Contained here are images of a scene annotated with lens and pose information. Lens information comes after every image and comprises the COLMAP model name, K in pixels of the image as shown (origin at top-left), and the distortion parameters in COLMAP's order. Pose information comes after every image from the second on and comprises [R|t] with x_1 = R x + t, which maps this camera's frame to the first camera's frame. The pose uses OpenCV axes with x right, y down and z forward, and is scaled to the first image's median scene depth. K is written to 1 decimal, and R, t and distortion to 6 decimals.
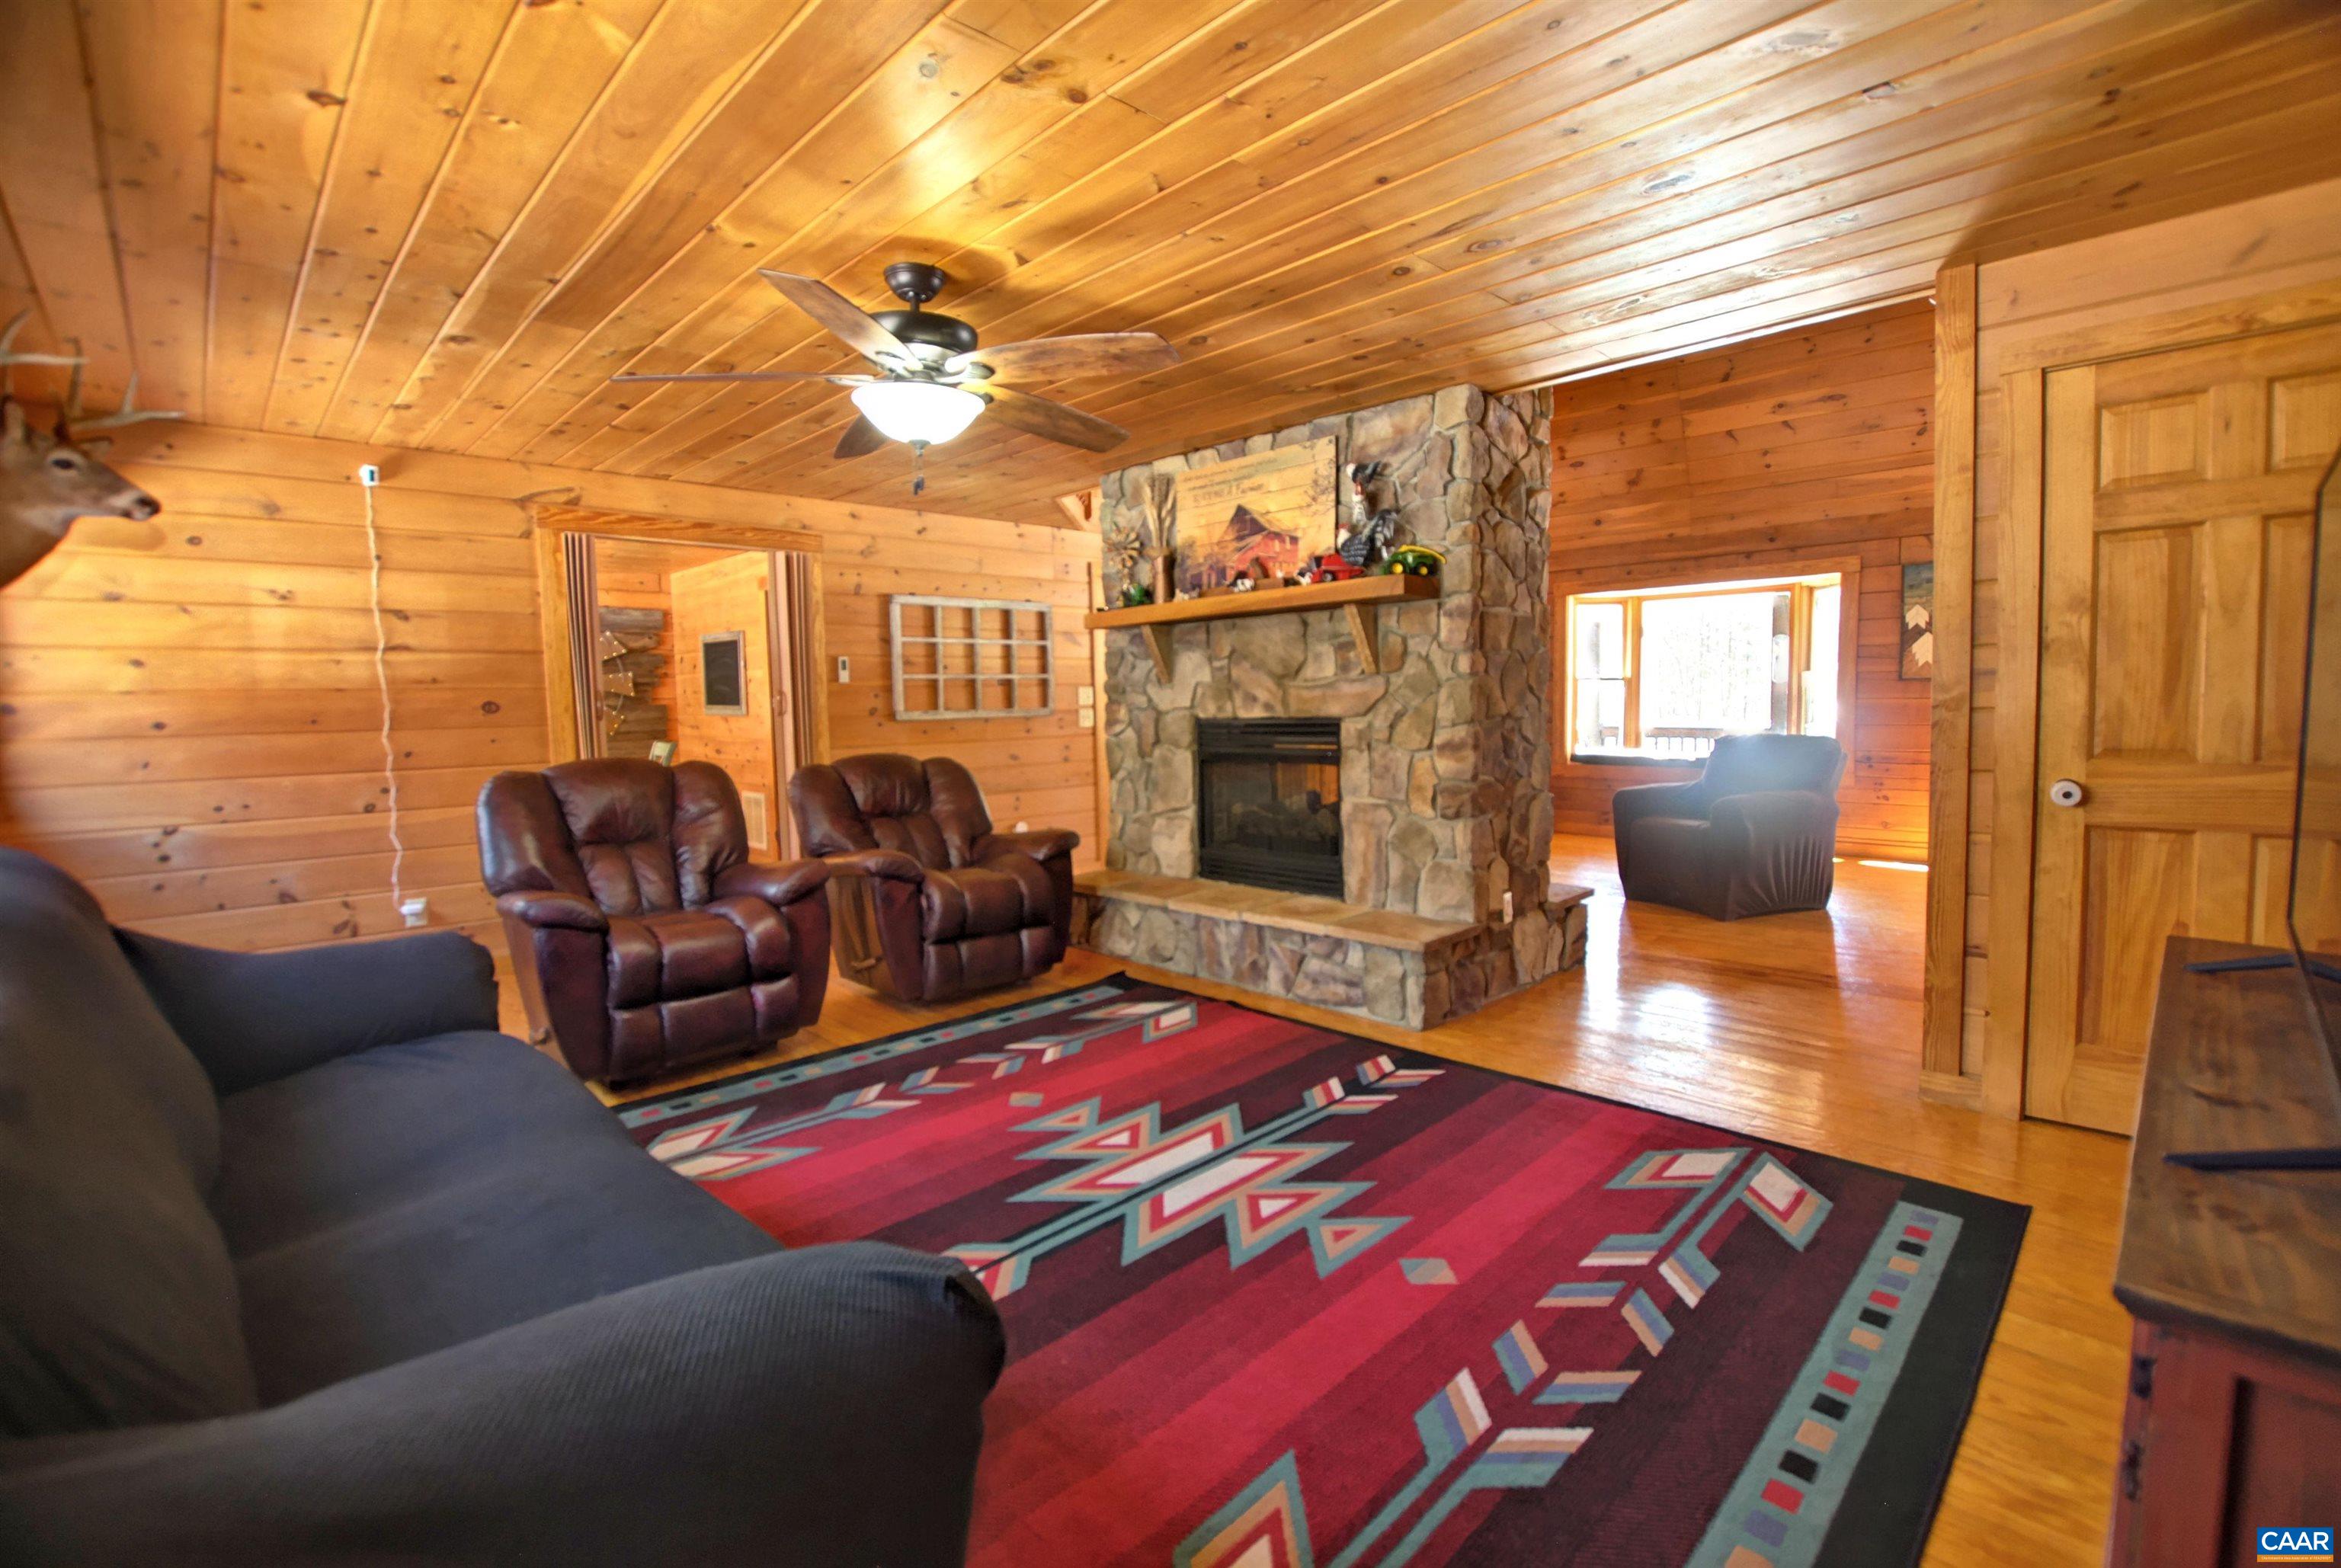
lens RADIAL K [[1036.6, 0, 1209.2], [0, 1036.6, 773.1], [0, 0, 1]] dist [-0.022697, 0.000866]
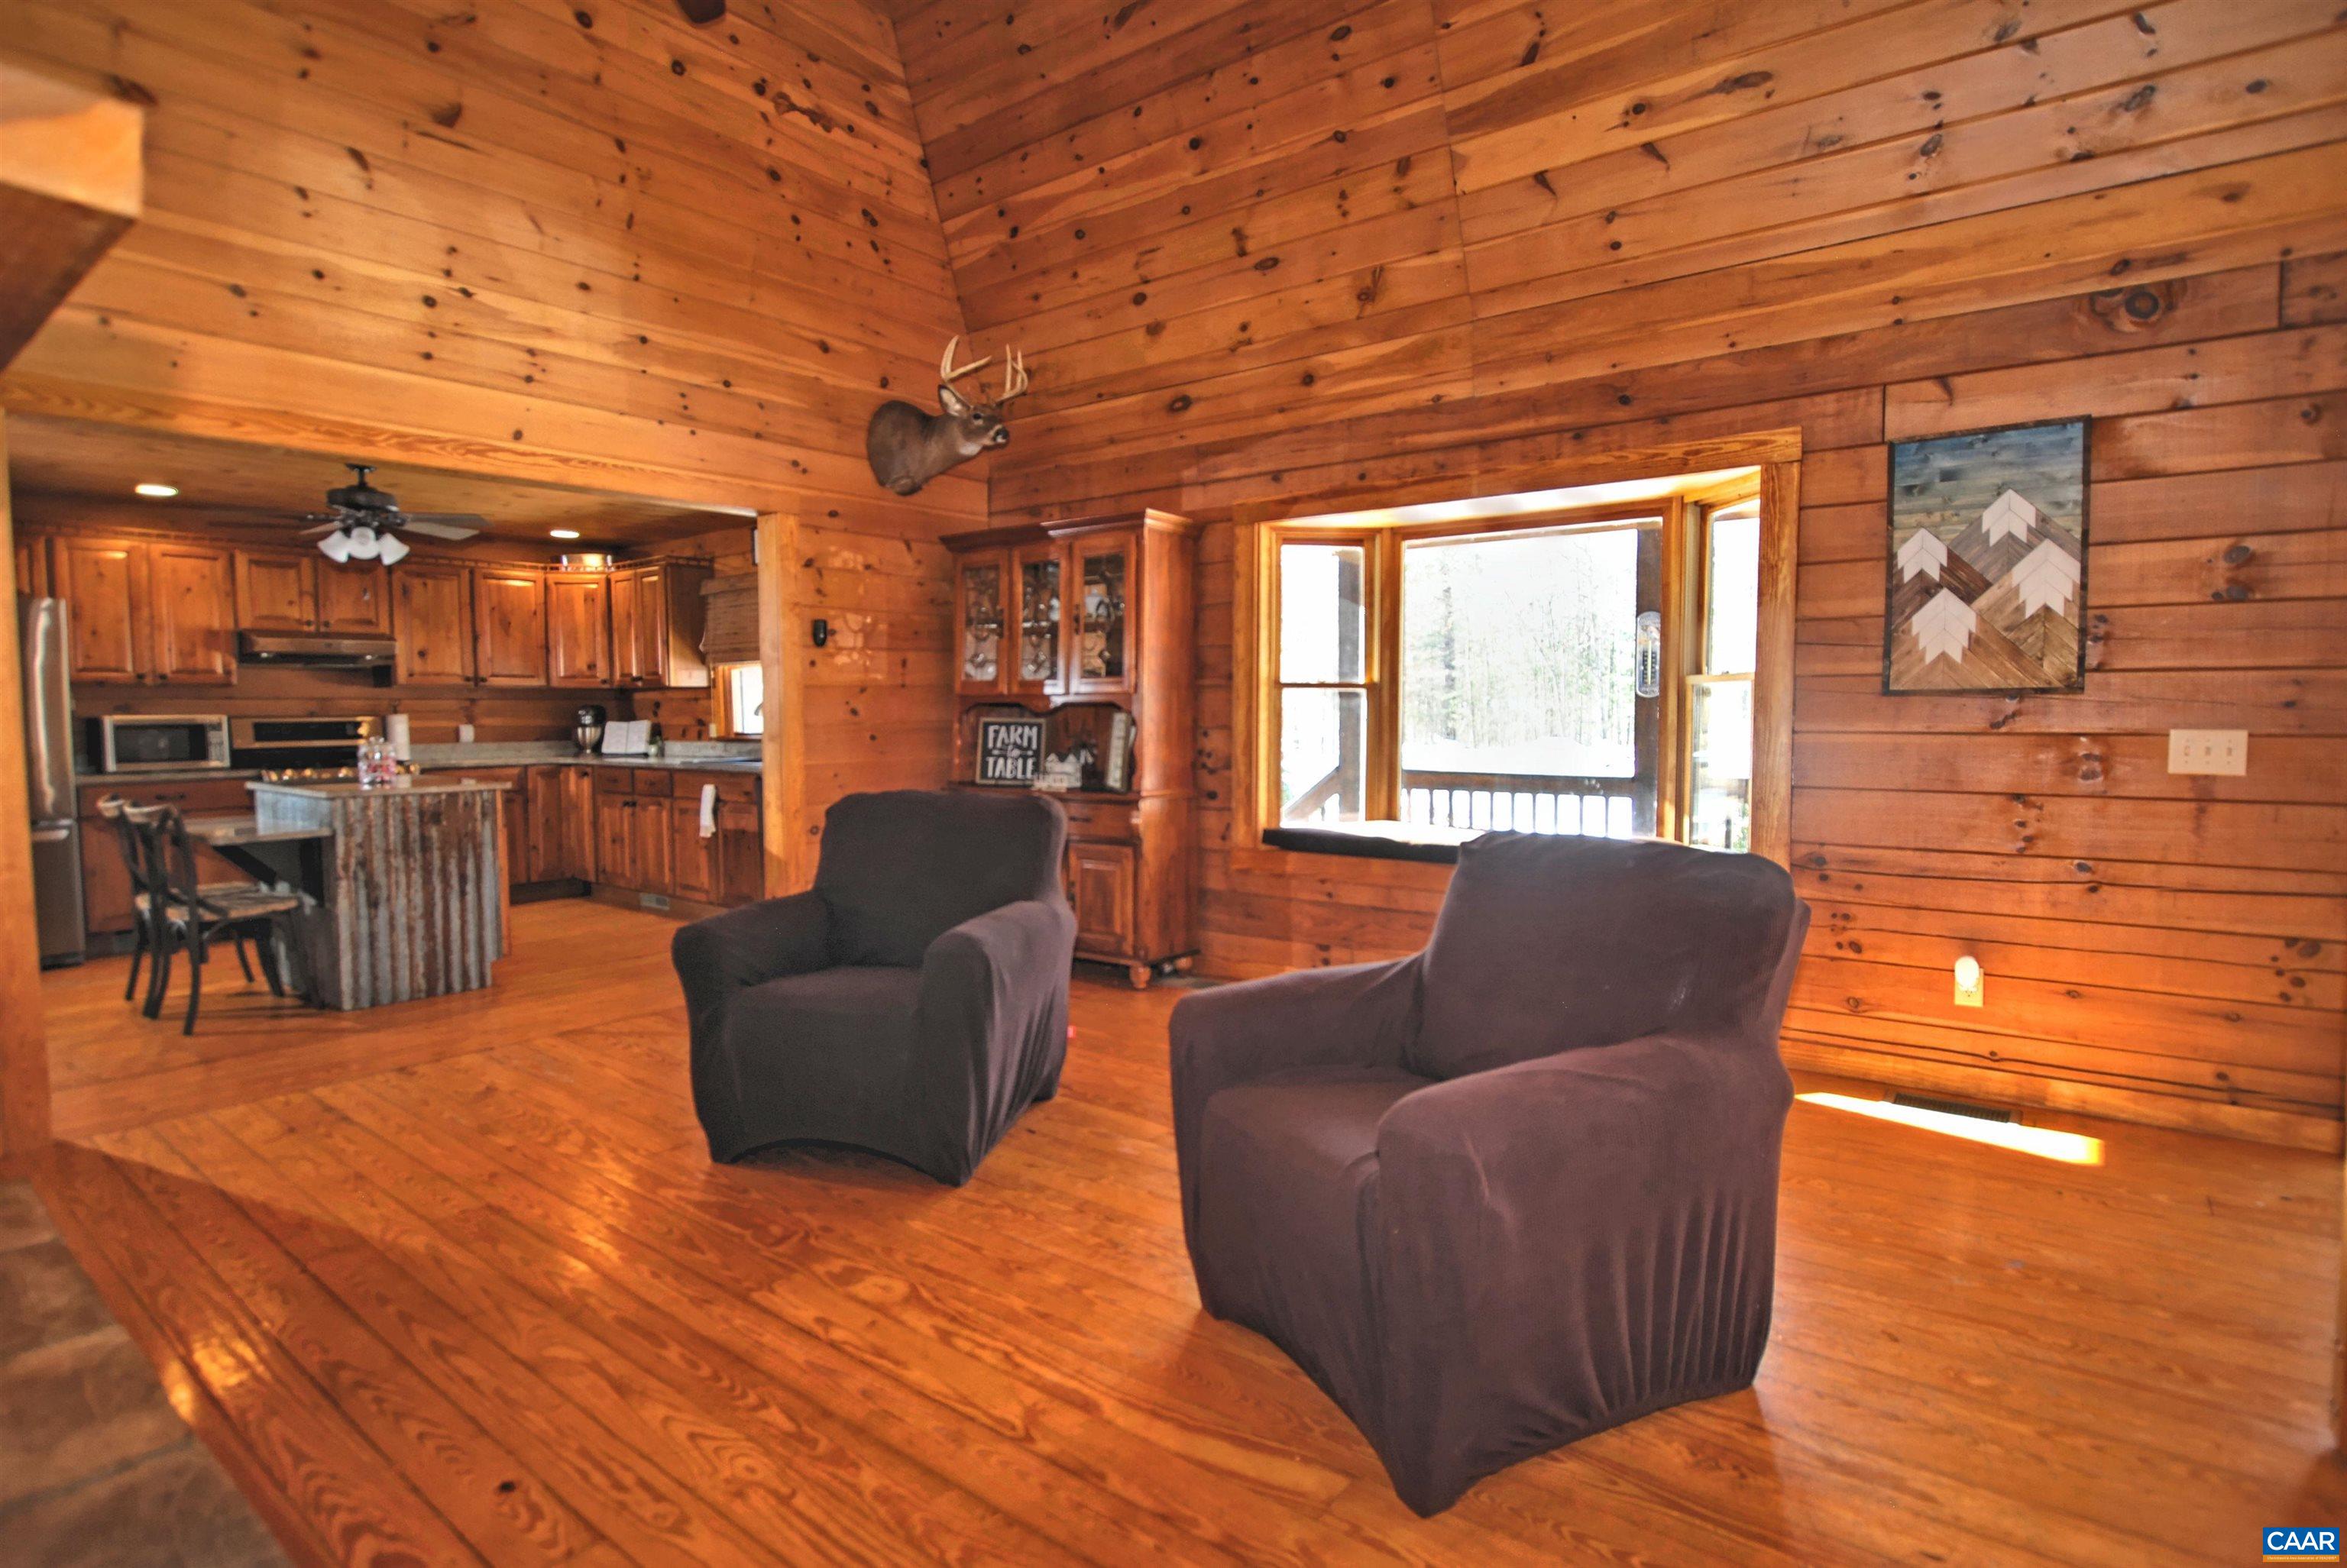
lens RADIAL K [[1170.3, 0, 1203.7], [0, 1170.3, 775.9], [0, 0, 1]] dist [-0.023809, 0.000020]
pose [[0.991466, 0.006895, 0.130183, 0.287950], [-0.005078, 0.999885, -0.014288, -0.042713], [-0.130266, 0.013505, 0.991387, 0.497981]]
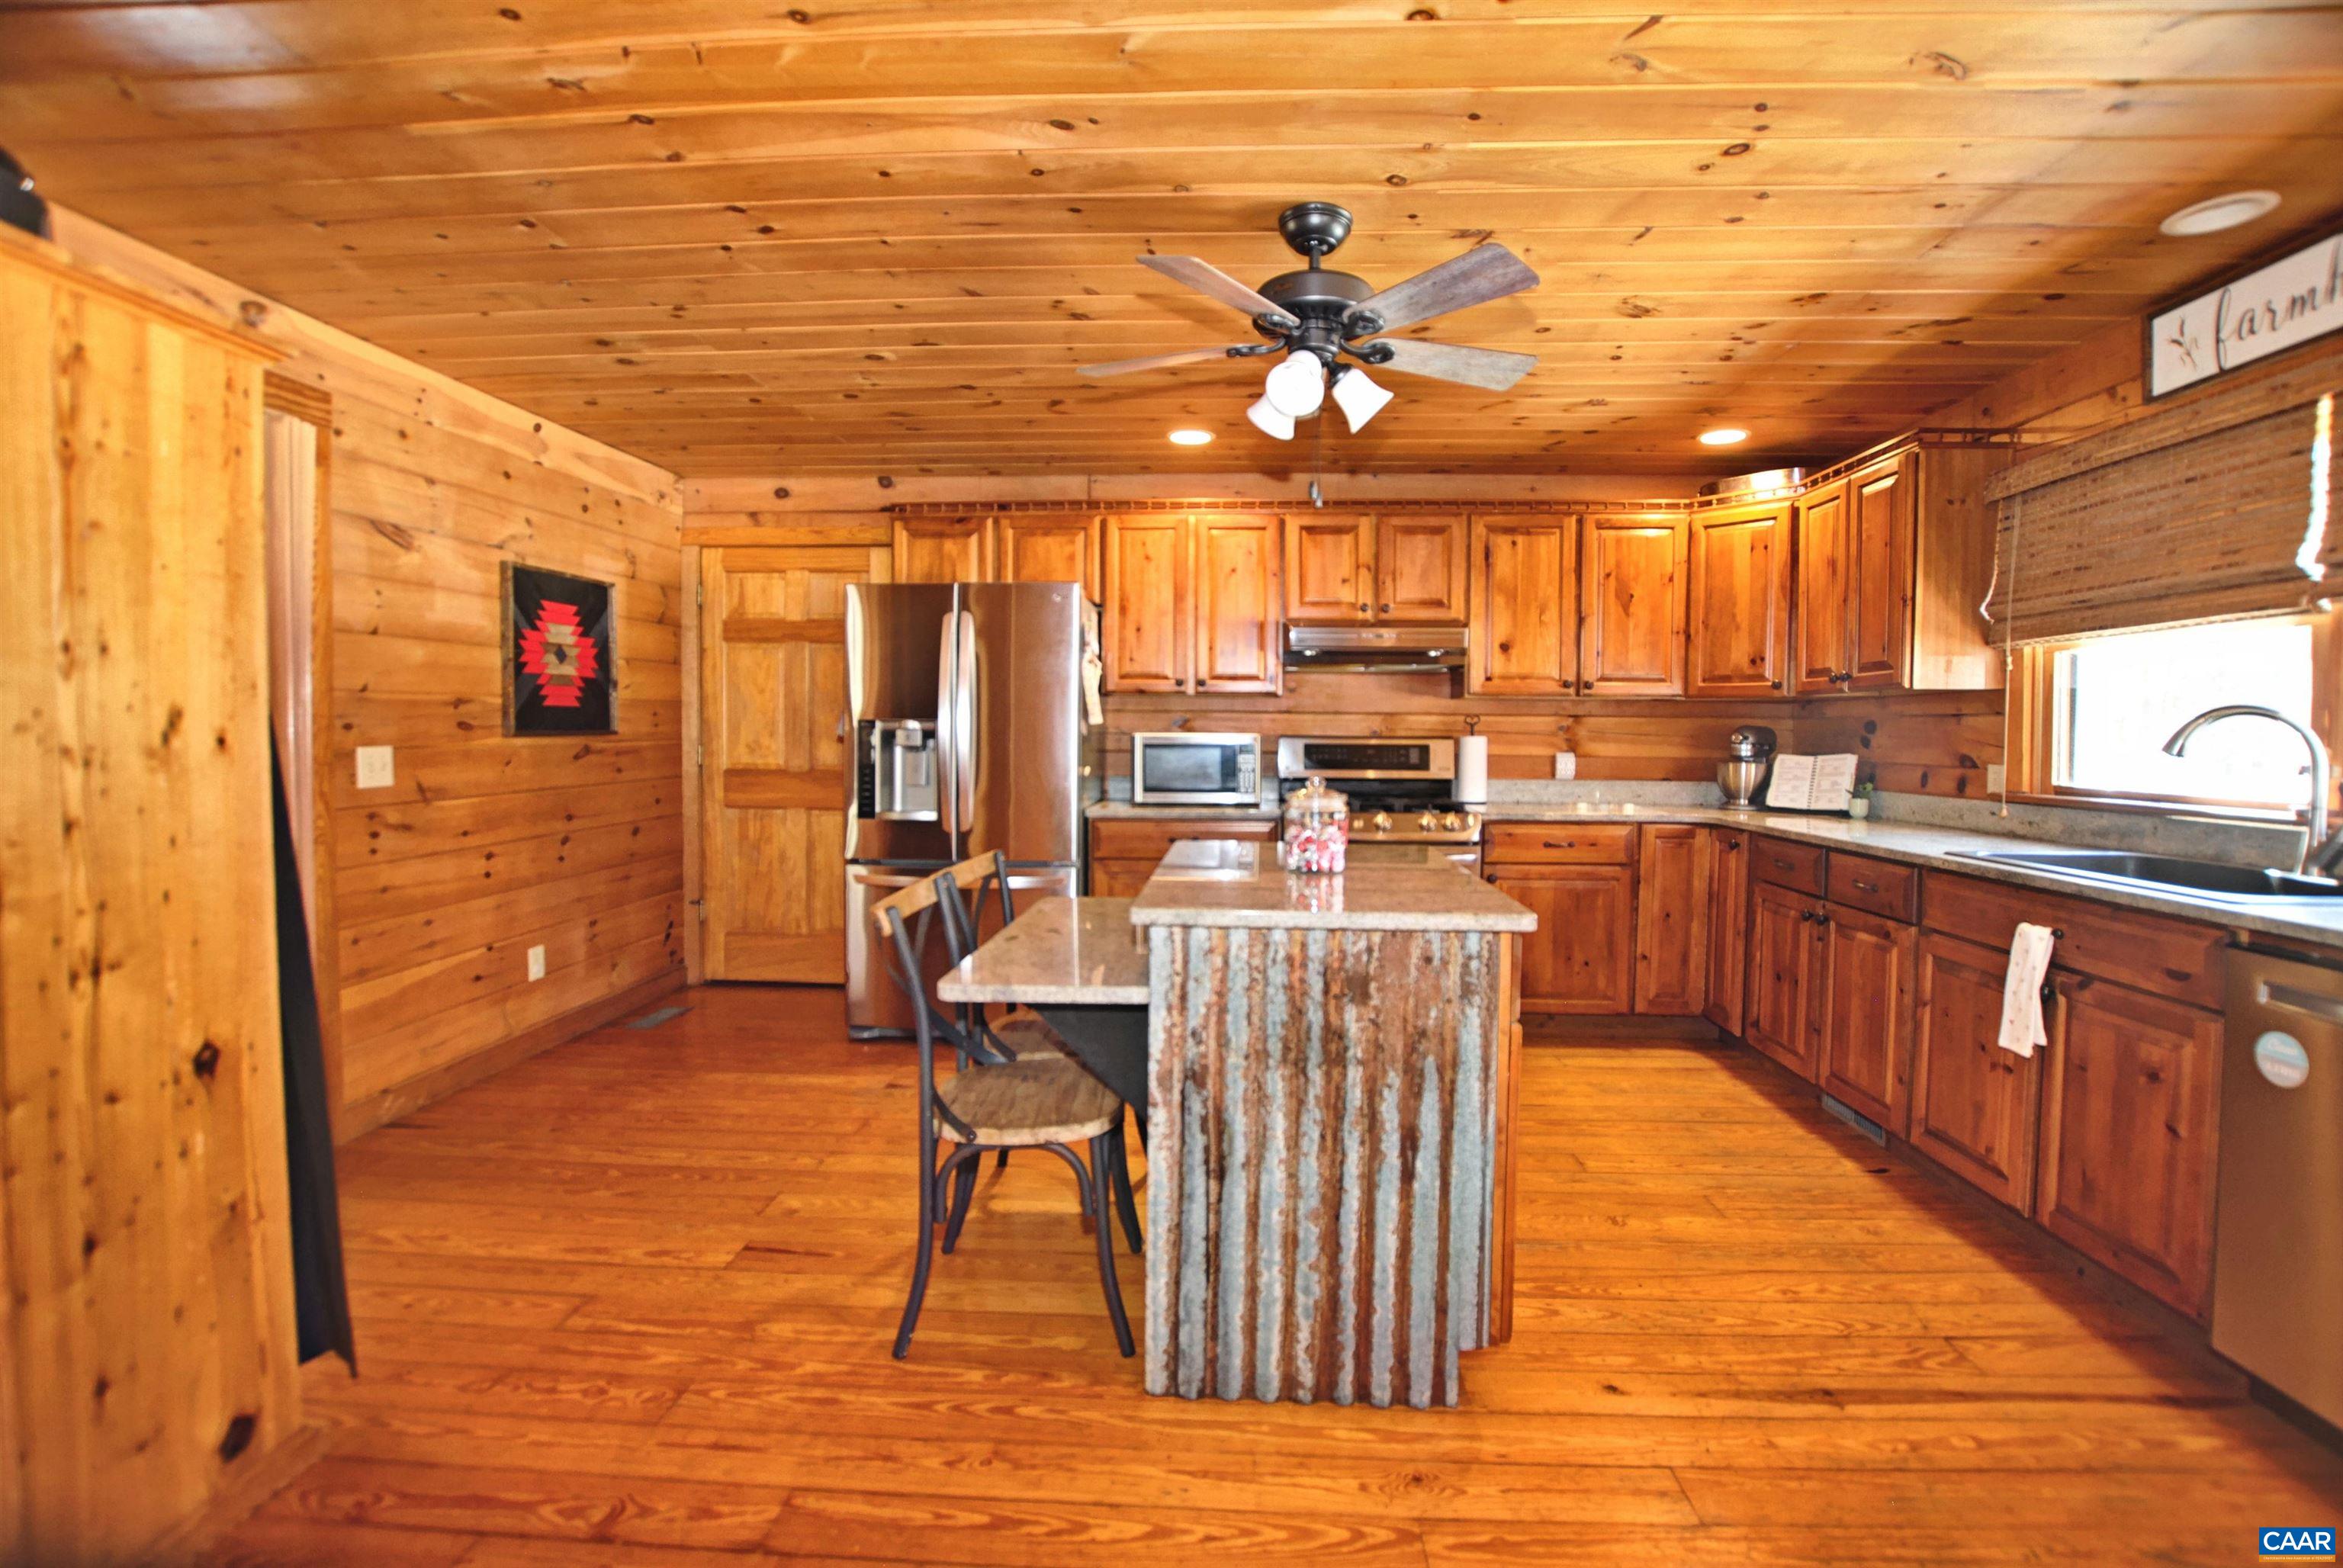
lens RADIAL K [[1037.5, 0, 1210.3], [0, 1037.5, 773.0], [0, 0, 1]] dist [-0.022697, 0.000866]
pose [[0.669956, 0.054407, -0.740405, 0.093319], [-0.073804, 0.997252, 0.006499, -0.075542], [0.738723, 0.050291, 0.672130, 1.020661]]
